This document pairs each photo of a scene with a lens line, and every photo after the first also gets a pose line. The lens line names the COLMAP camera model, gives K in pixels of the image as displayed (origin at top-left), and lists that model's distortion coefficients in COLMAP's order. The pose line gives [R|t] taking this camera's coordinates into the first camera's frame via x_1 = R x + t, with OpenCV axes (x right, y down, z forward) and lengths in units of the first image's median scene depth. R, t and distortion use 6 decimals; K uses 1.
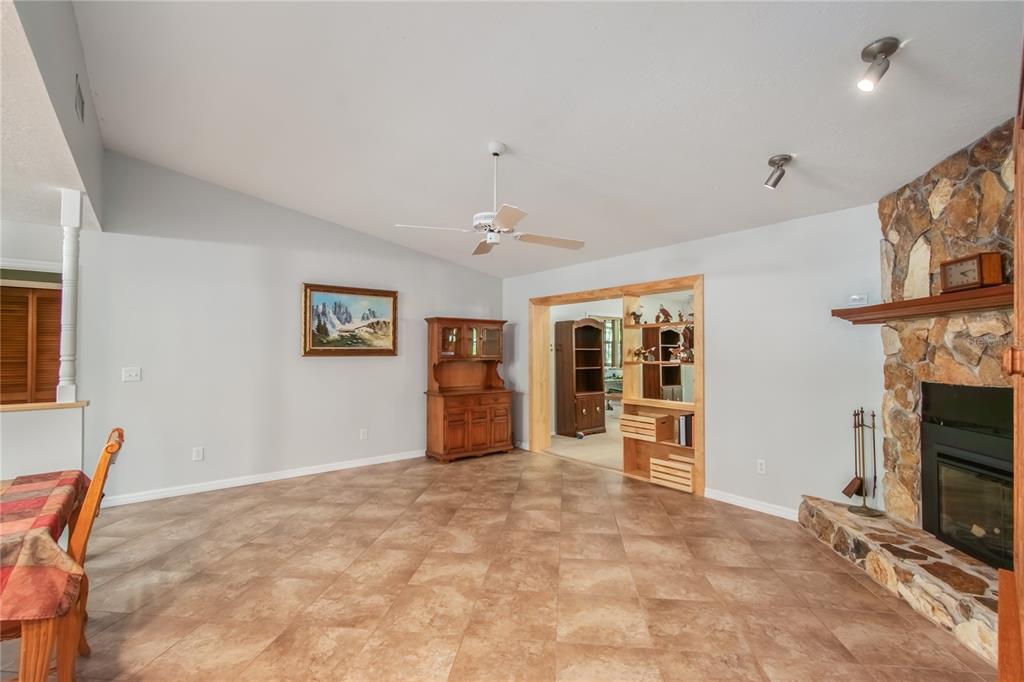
lens RADIAL K [[457.4, 0, 514.1], [0, 457.4, 342.8], [0, 0, 1]] dist [0.000425, 0.000089]
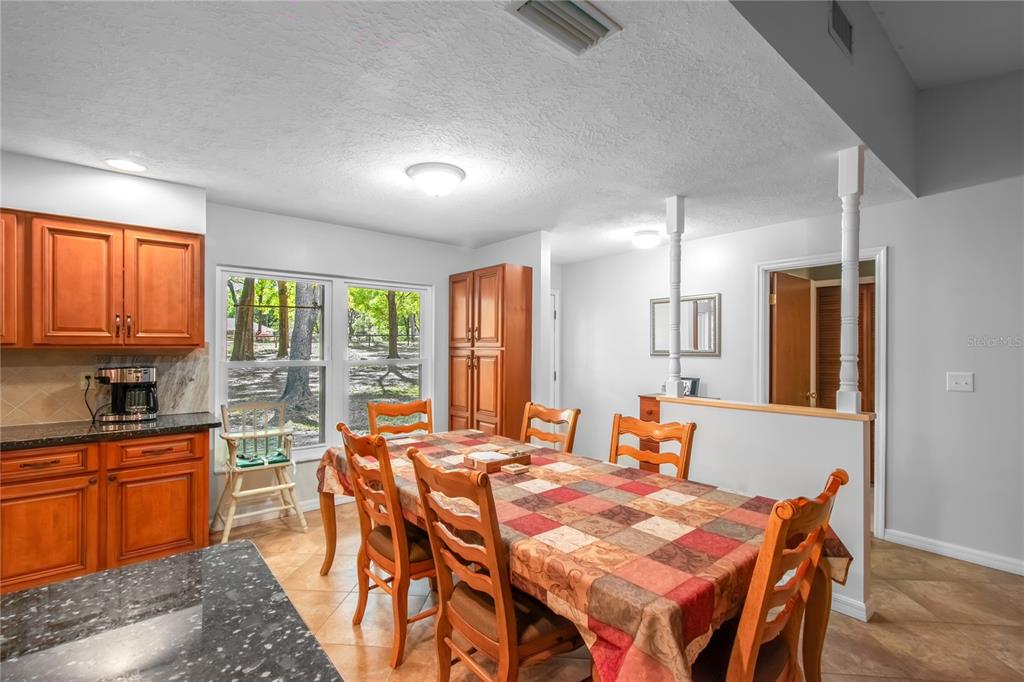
lens RADIAL K [[460.4, 0, 513.7], [0, 460.4, 347.2], [0, 0, 1]] dist [0.001758, 0.000510]
pose [[0.028932, -0.004503, -0.999571, -0.181706], [0.014276, 0.999890, -0.004092, 0.010159], [0.999479, -0.014152, 0.028993, 0.397823]]
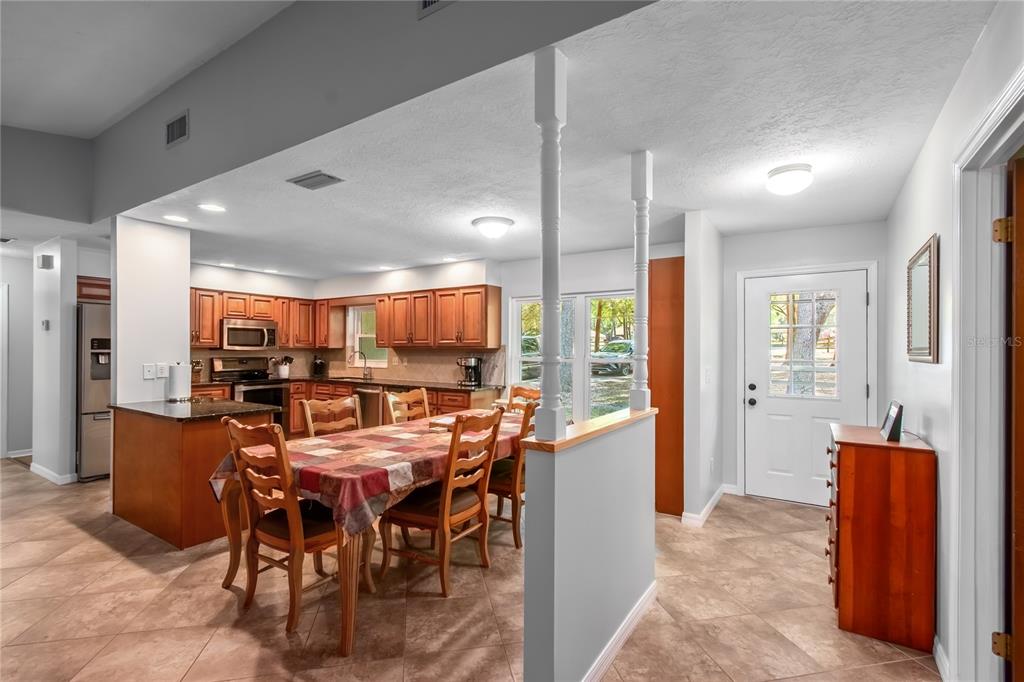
lens RADIAL K [[467.9, 0, 515.6], [0, 467.9, 347.8], [0, 0, 1]] dist [0.000683, 0.000126]
pose [[-0.947836, -0.004724, -0.318723, -0.778333], [0.000990, 0.999842, -0.017764, 0.030992], [0.318757, -0.017153, -0.947681, 1.582827]]
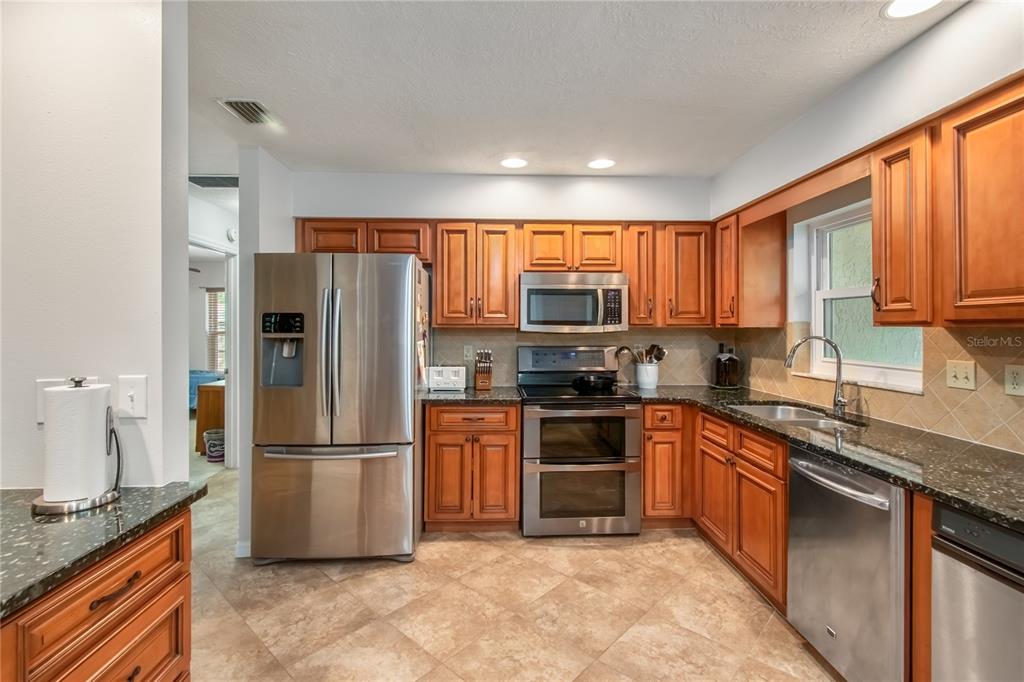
lens RADIAL K [[471.6, 0, 510.1], [0, 471.6, 327.6], [0, 0, 1]] dist [0.000878, 0.000523]
pose [[-0.805418, 0.001281, 0.592706, -0.841401], [-0.008241, 0.999877, -0.013360, 0.004327], [-0.592650, -0.015645, -0.805308, 0.040807]]
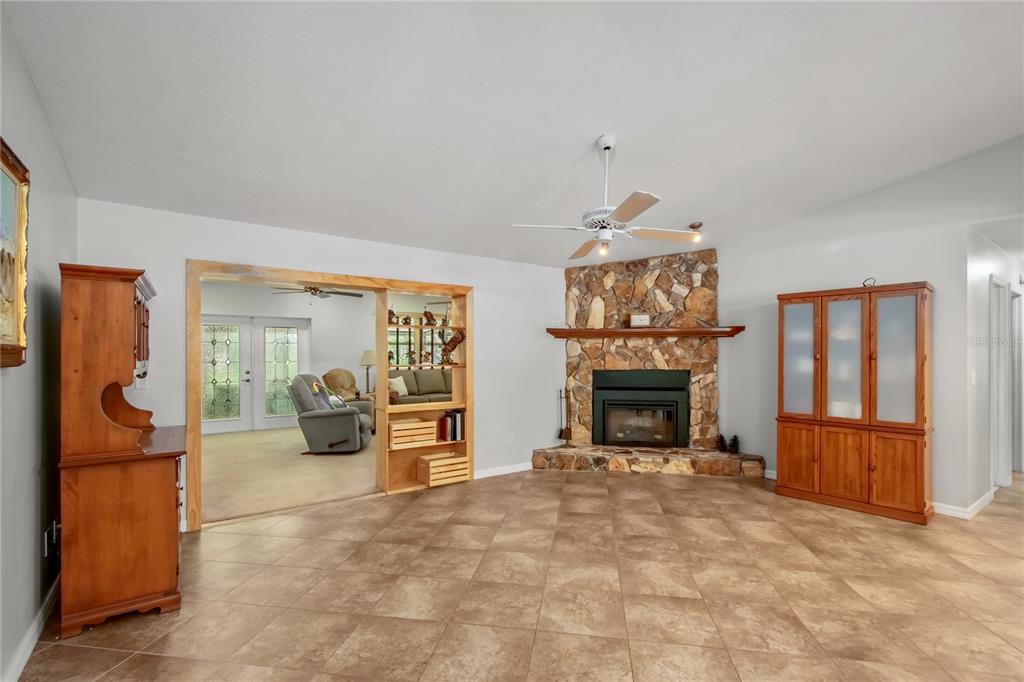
lens RADIAL K [[465.9, 0, 519.4], [0, 465.9, 353.1], [0, 0, 1]] dist [0.001074, 0.000157]
pose [[0.040222, 0.003442, 0.999185, -1.133481], [-0.019381, 0.999809, -0.002664, 0.025543], [-0.999003, -0.019258, 0.040281, 1.256145]]
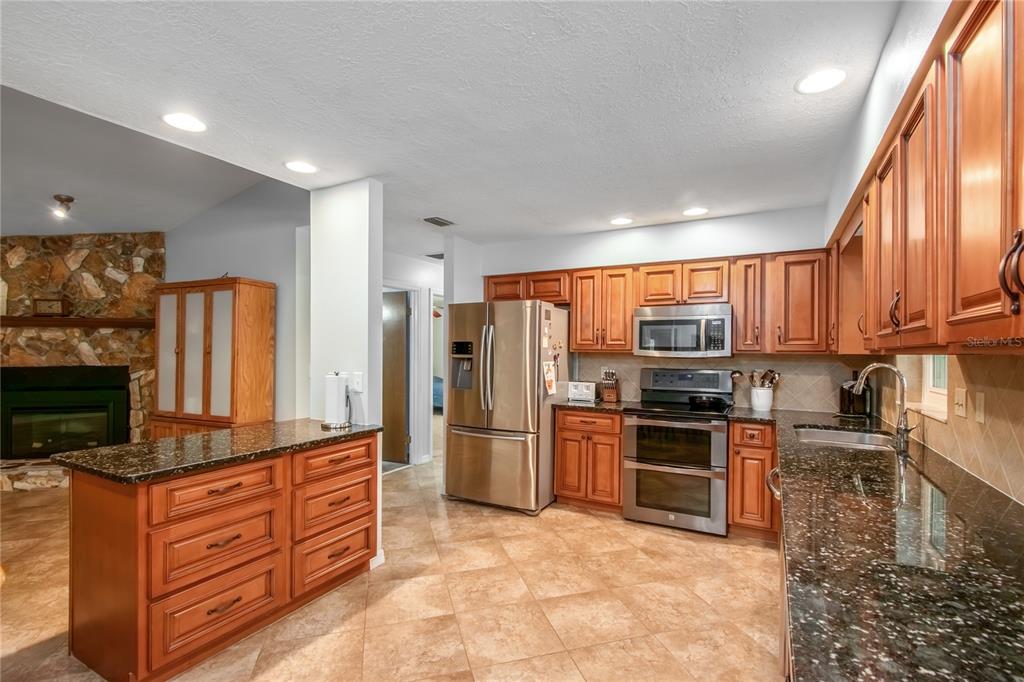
lens RADIAL K [[465.9, 0, 519.4], [0, 465.9, 353.1], [0, 0, 1]] dist [0.001074, 0.000157]
pose [[-0.391079, -0.006751, 0.920332, -1.320734], [-0.021871, 0.999759, -0.001960, 0.001167], [-0.920097, -0.020895, -0.391132, -0.040520]]
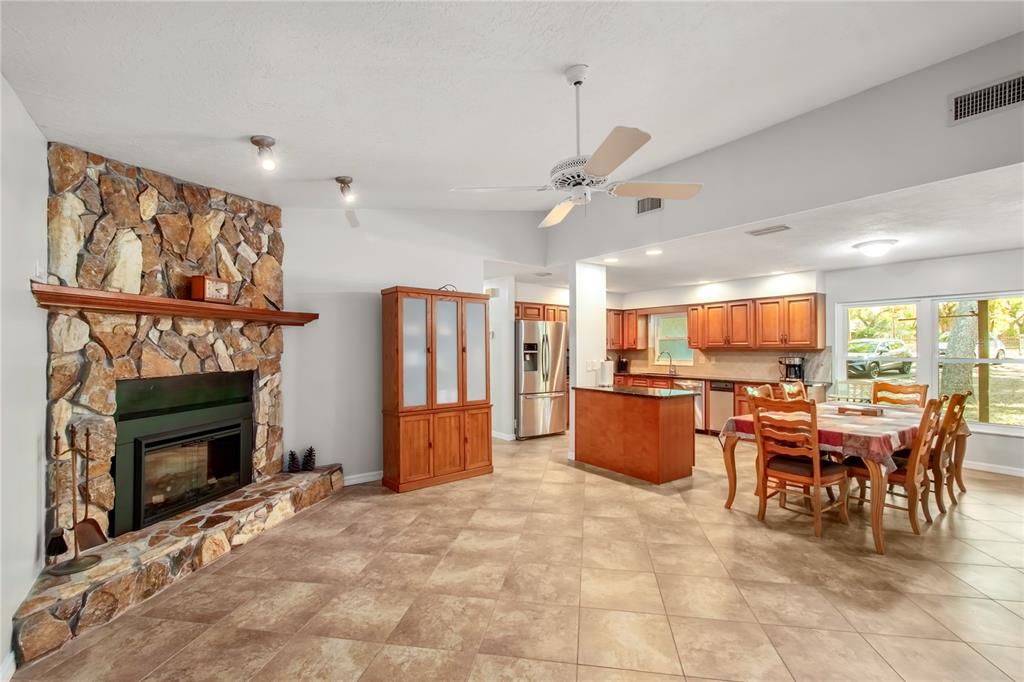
lens RADIAL K [[457.4, 0, 514.1], [0, 457.4, 342.8], [0, 0, 1]] dist [0.000425, 0.000089]
pose [[-0.998738, -0.000479, 0.050230, 0.029492], [-0.001963, 0.999563, -0.029489, 0.035422], [-0.050194, -0.029550, -0.998302, 1.919956]]
